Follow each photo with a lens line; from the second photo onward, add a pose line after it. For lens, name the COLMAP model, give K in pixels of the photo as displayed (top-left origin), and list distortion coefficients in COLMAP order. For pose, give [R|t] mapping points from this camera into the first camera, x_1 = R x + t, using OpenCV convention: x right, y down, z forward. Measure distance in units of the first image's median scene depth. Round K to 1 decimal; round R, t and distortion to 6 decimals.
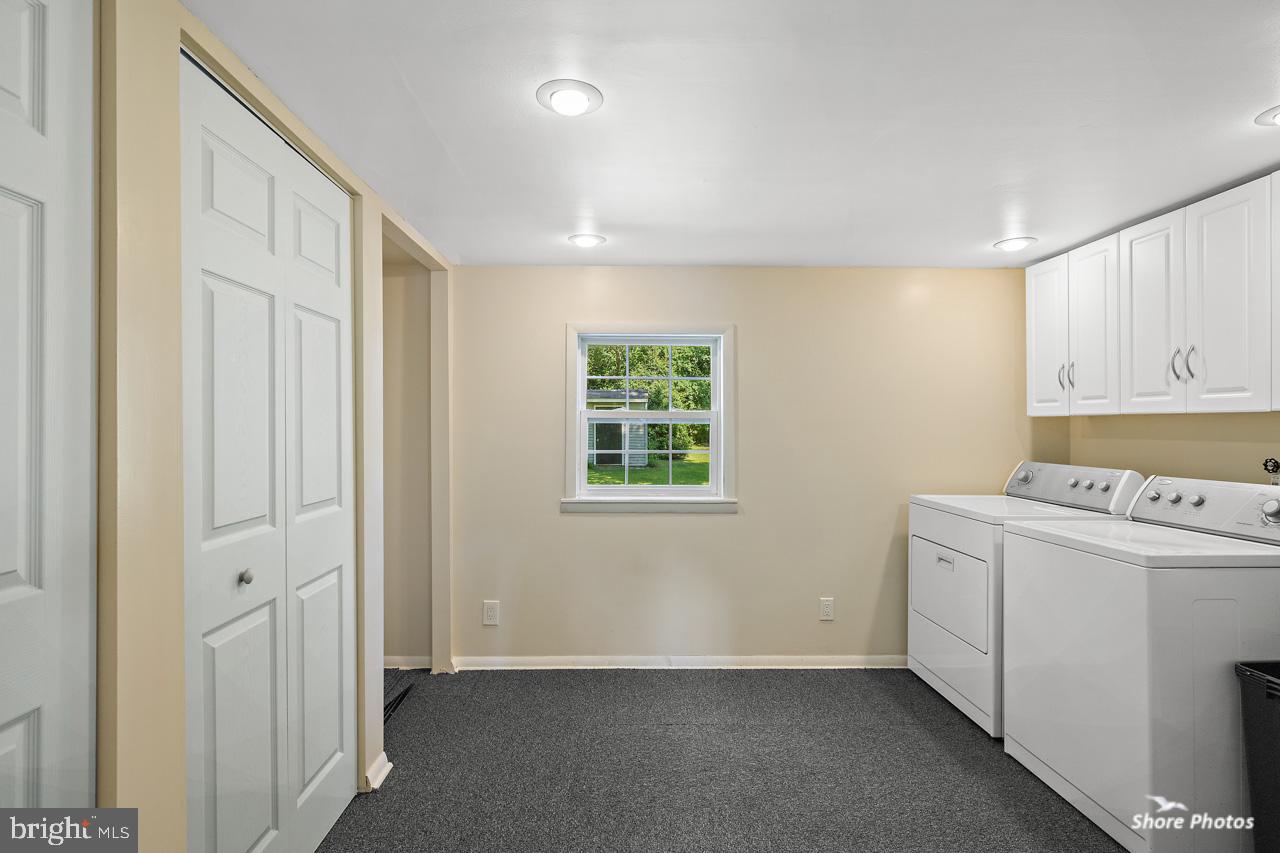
lens RADIAL K [[623.0, 0, 638.1], [0, 623.0, 424.1], [0, 0, 1]] dist [-0.001273, 0.000334]
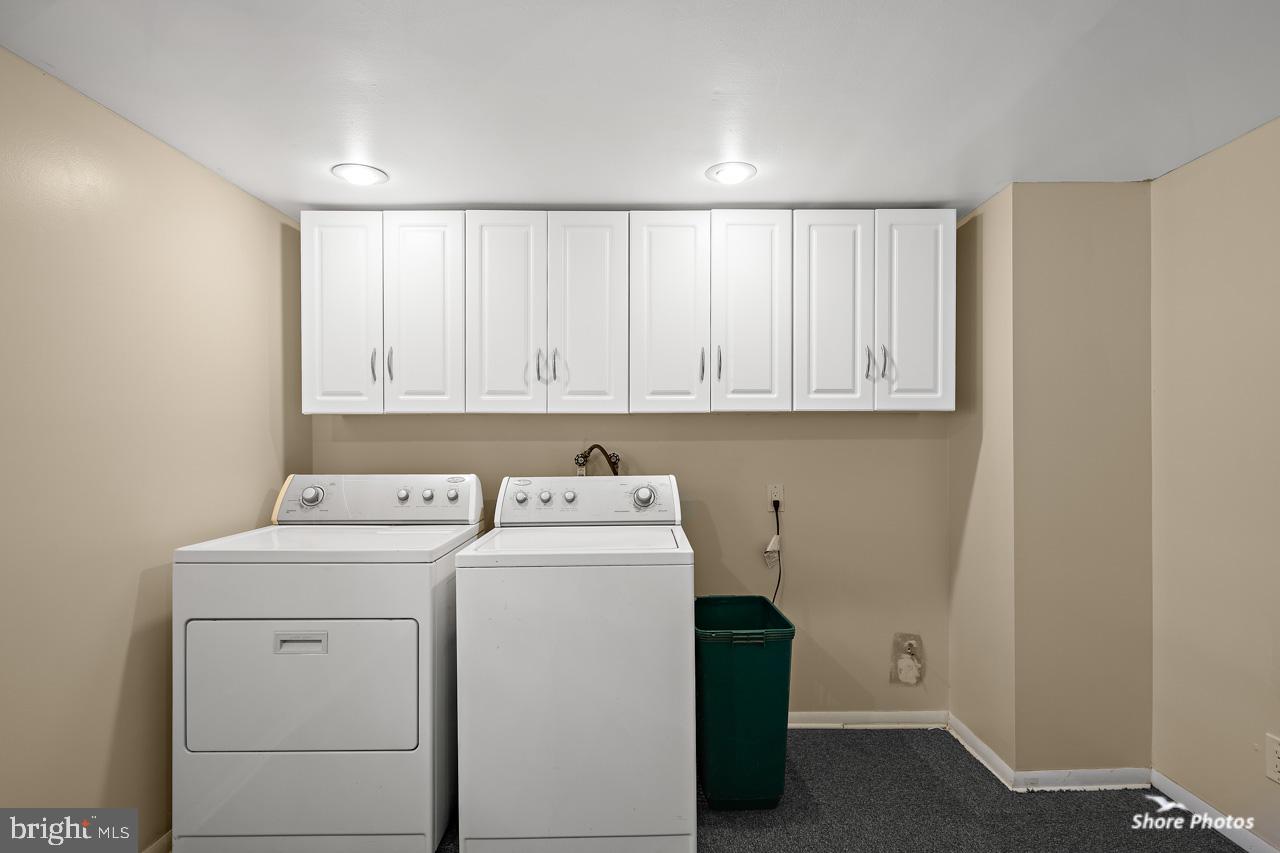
lens RADIAL K [[623.0, 0, 641.1], [0, 623.0, 444.0], [0, 0, 1]] dist [-0.001273, 0.000334]
pose [[0.022043, -0.022960, 0.999493, -0.132378], [0.000199, 0.999736, 0.022961, 0.008894], [-0.999757, -0.000308, 0.022042, 0.736125]]
